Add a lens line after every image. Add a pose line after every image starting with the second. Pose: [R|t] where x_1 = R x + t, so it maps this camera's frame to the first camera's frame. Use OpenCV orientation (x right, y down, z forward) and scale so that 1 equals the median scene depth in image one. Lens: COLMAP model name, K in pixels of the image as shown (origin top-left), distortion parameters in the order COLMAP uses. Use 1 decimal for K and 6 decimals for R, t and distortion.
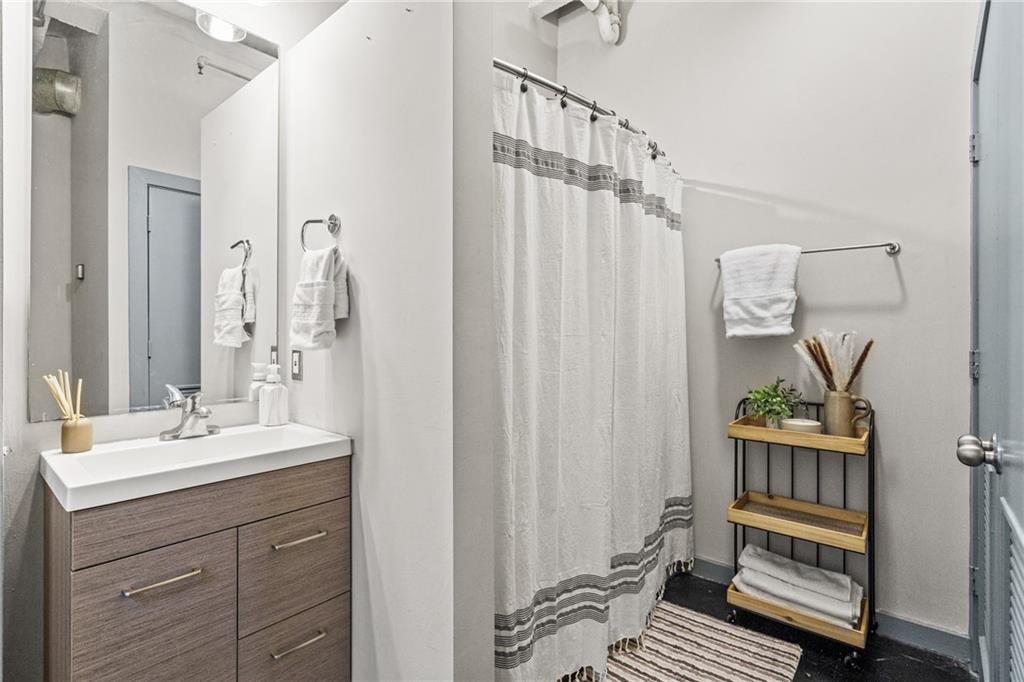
lens RADIAL K [[472.4, 0, 518.6], [0, 472.4, 334.0], [0, 0, 1]] dist [-0.000438, 0.000158]
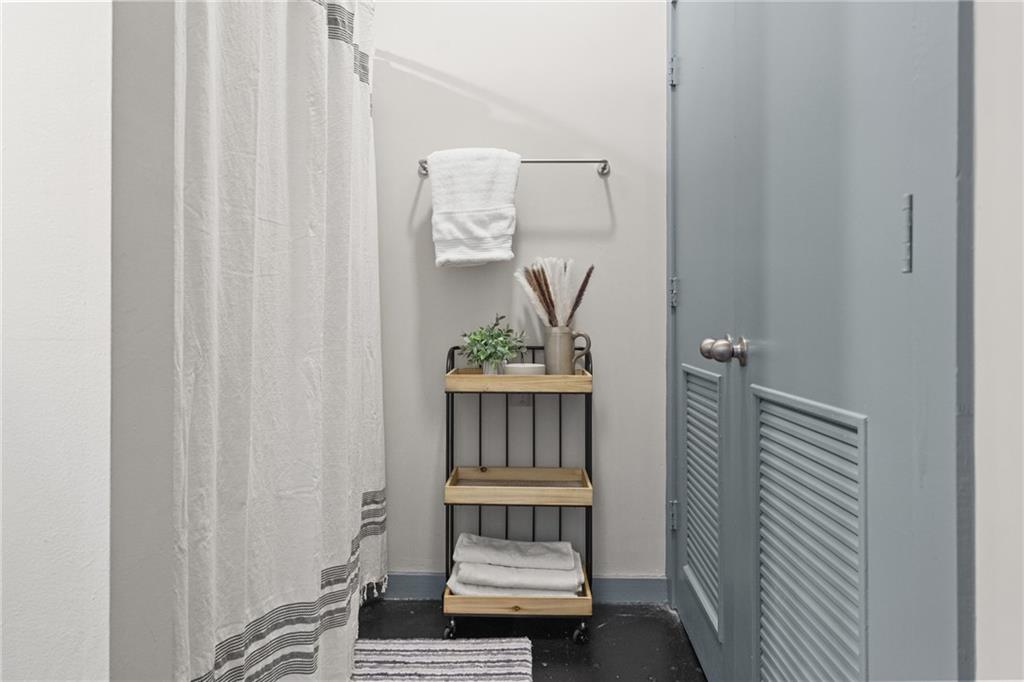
lens RADIAL K [[679.7, 0, 503.6], [0, 679.7, 314.6], [0, 0, 1]] dist [0.008488, -0.001219]
pose [[0.793641, 0.006955, 0.608346, -0.160751], [-0.000853, 0.999946, -0.010318, 0.119802], [-0.608386, 0.007670, 0.793605, 0.093546]]
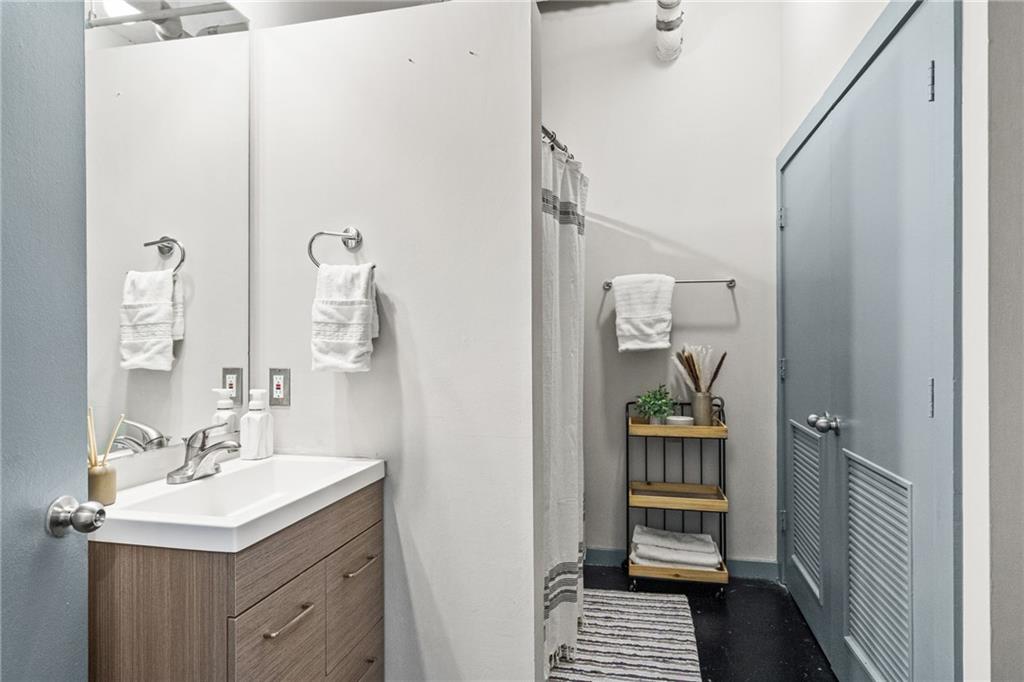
lens RADIAL K [[557.9, 0, 512.0], [0, 557.9, 341.7], [0, 0, 1]] dist [0.004471, 0.003367]
pose [[0.887637, -0.002998, 0.460534, -0.519153], [0.003936, 0.999992, -0.001075, -0.018170], [-0.460527, 0.002766, 0.887641, -0.120609]]
